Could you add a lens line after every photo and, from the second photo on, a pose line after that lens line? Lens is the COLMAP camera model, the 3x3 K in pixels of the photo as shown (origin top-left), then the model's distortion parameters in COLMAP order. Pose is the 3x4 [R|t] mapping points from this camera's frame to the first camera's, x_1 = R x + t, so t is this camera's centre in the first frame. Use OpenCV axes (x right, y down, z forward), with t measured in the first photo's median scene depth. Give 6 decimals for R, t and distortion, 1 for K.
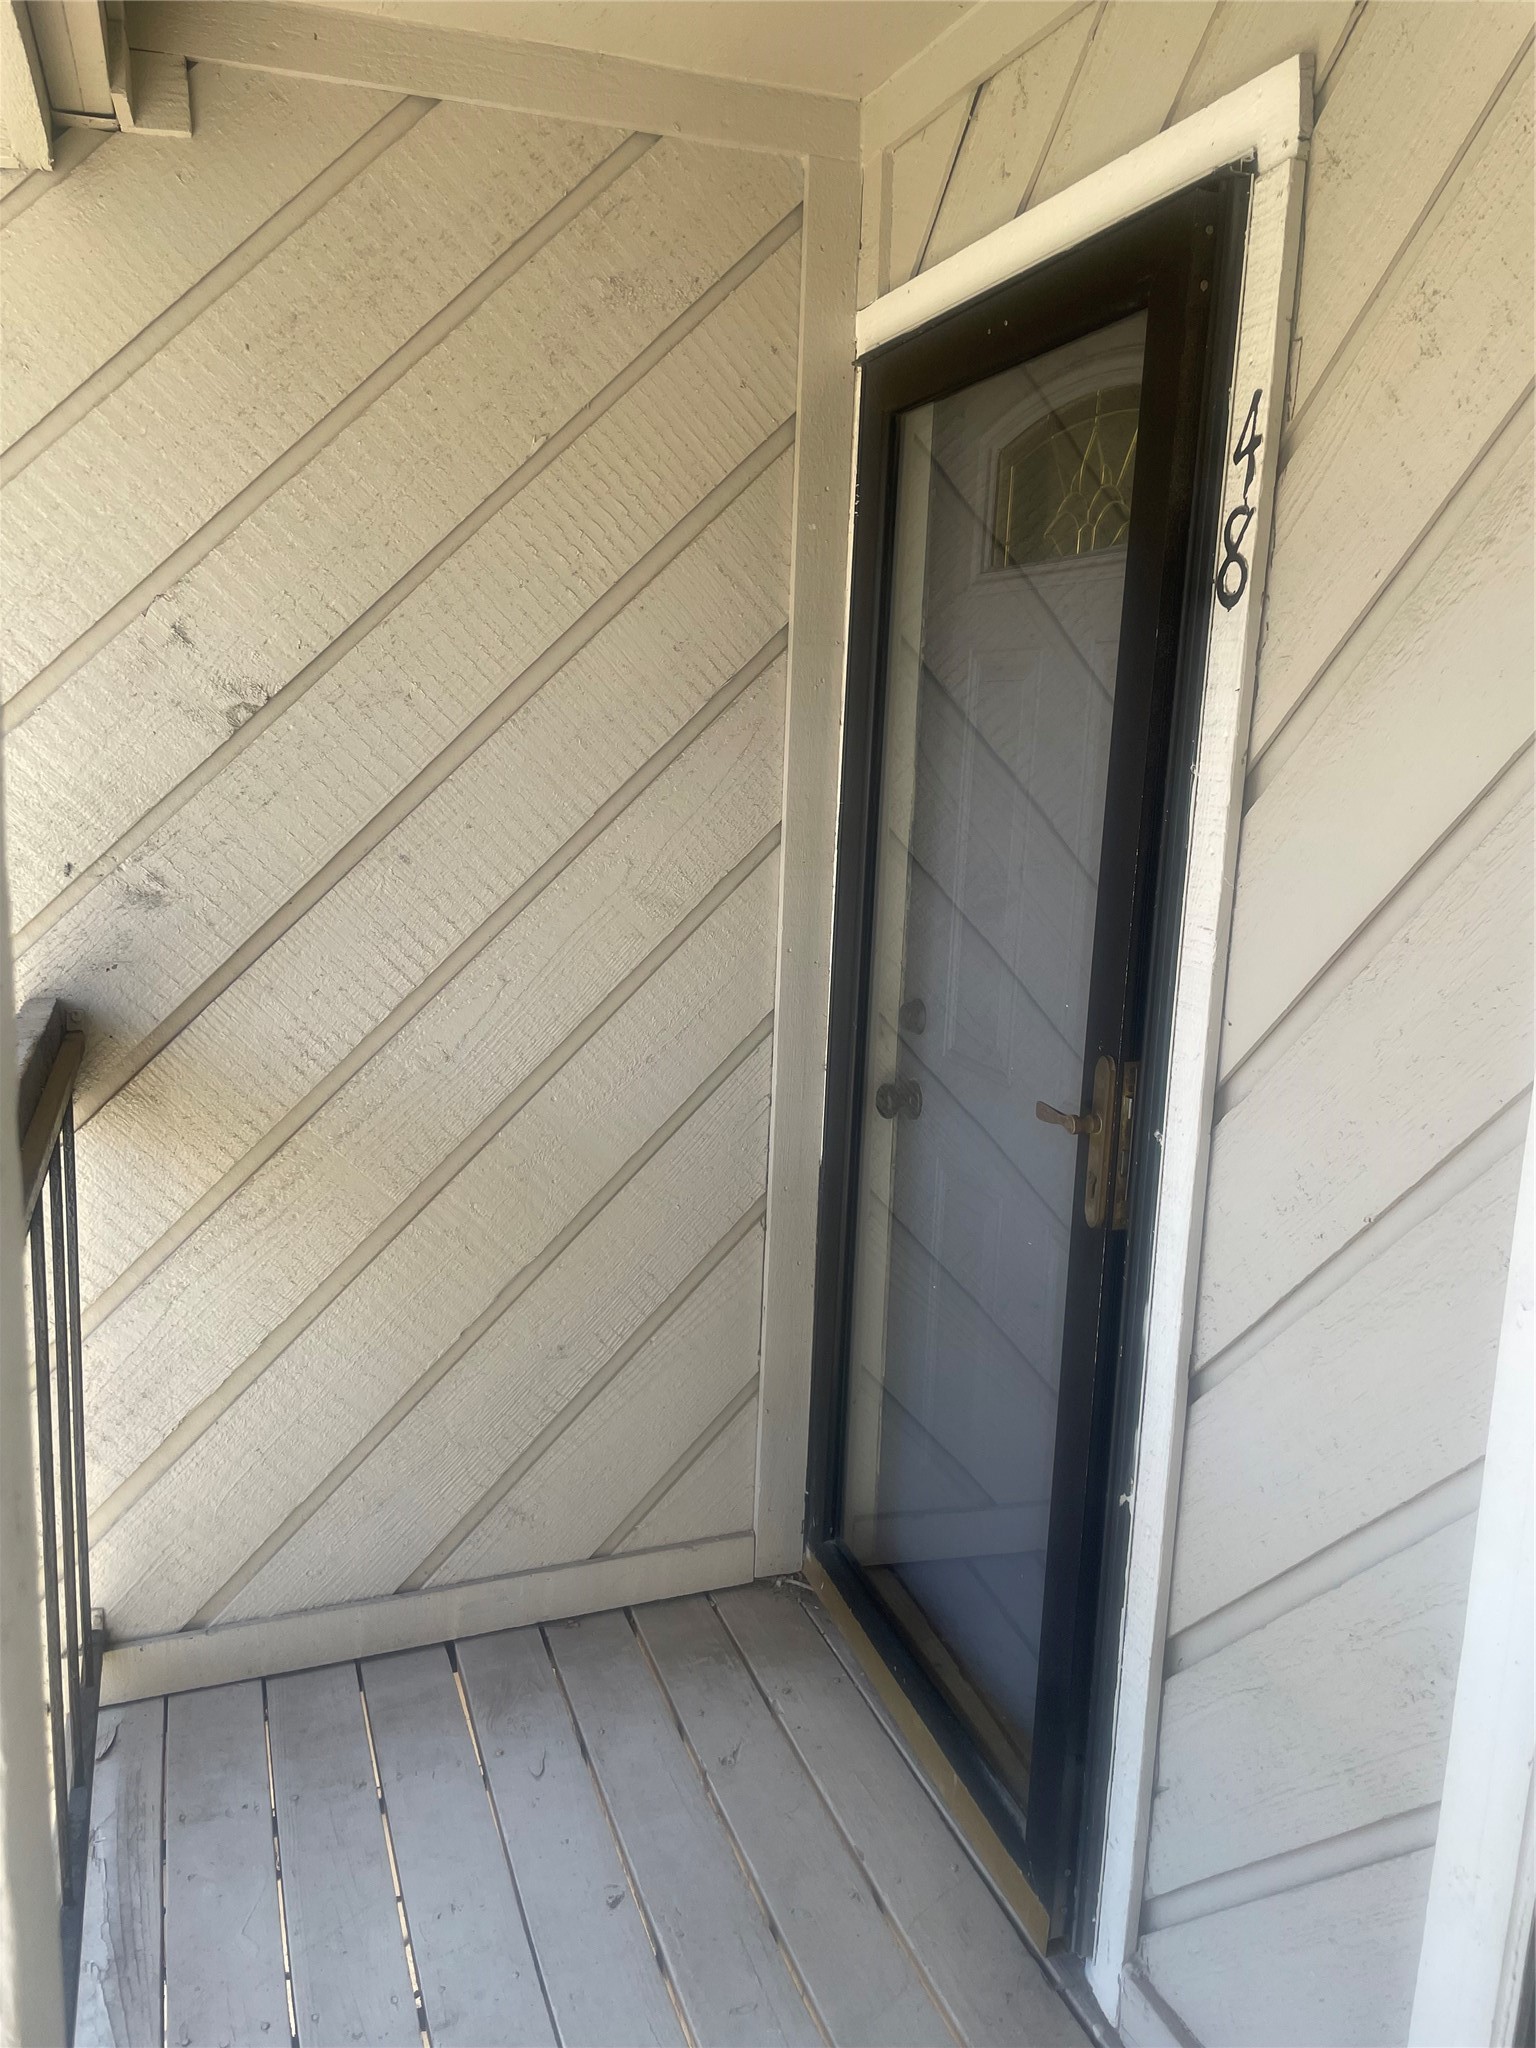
lens RADIAL K [[1577.9, 0, 782.3], [0, 1577.9, 1022.0], [0, 0, 1]] dist [0.070462, -0.100922]
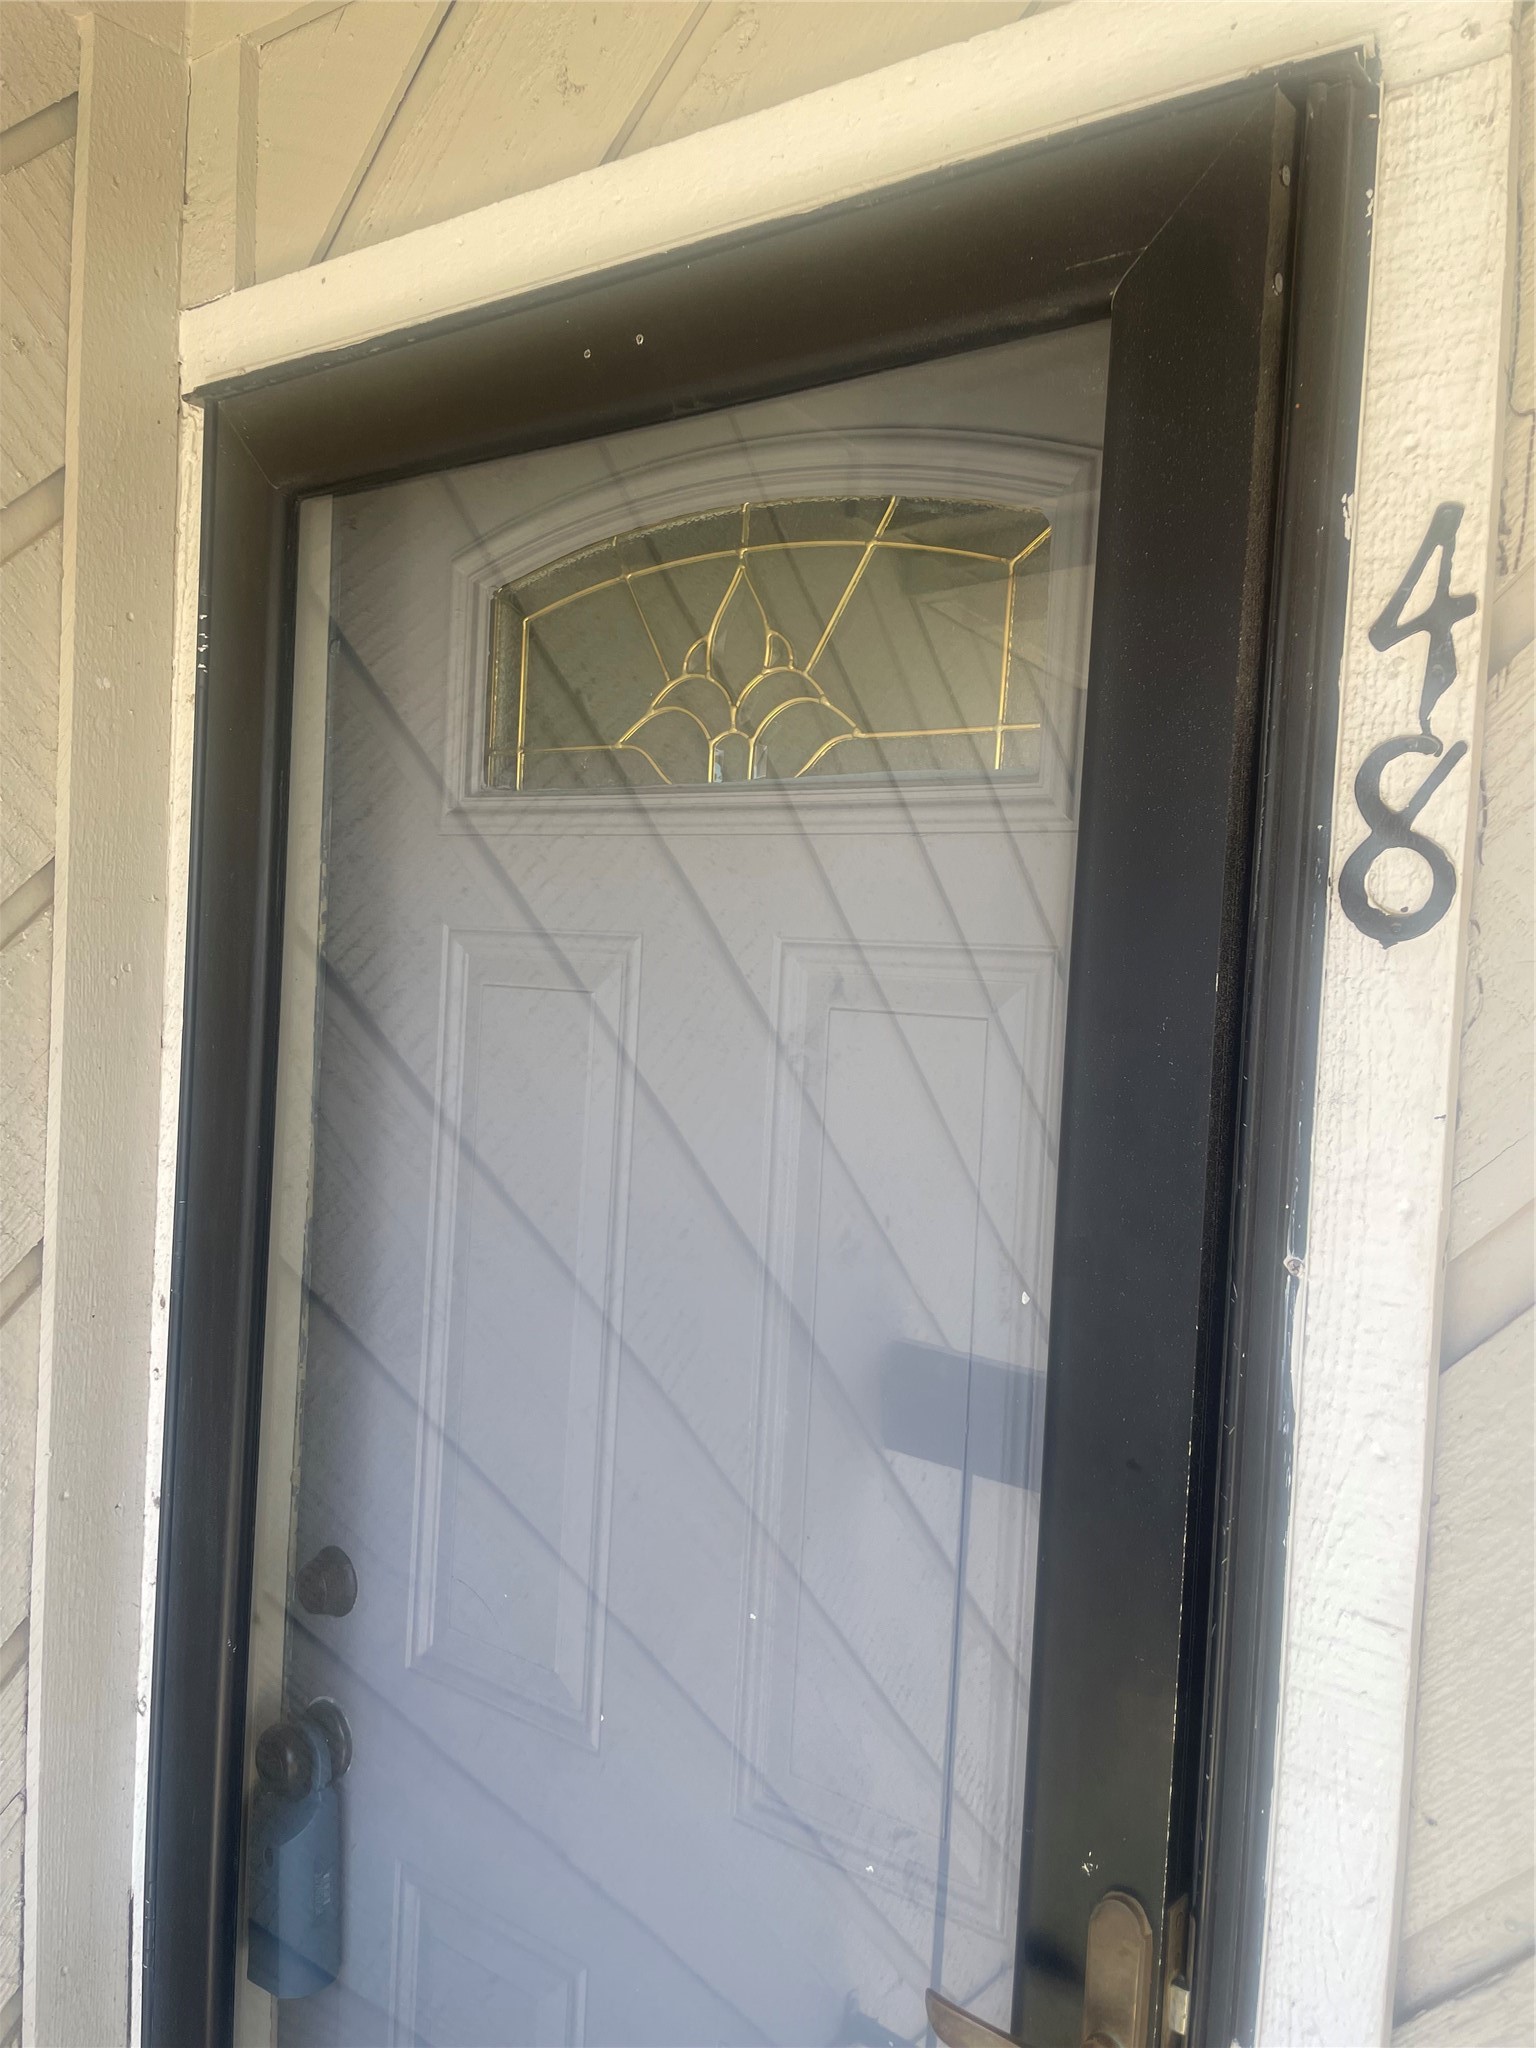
lens RADIAL K [[1577.9, 0, 765.9], [0, 1577.9, 1028.8], [0, 0, 1]] dist [0.070462, -0.100922]
pose [[0.839376, -0.015316, 0.543335, -0.101584], [0.078417, 0.992558, -0.093165, -0.158857], [-0.537865, 0.120807, 0.834330, 0.548232]]
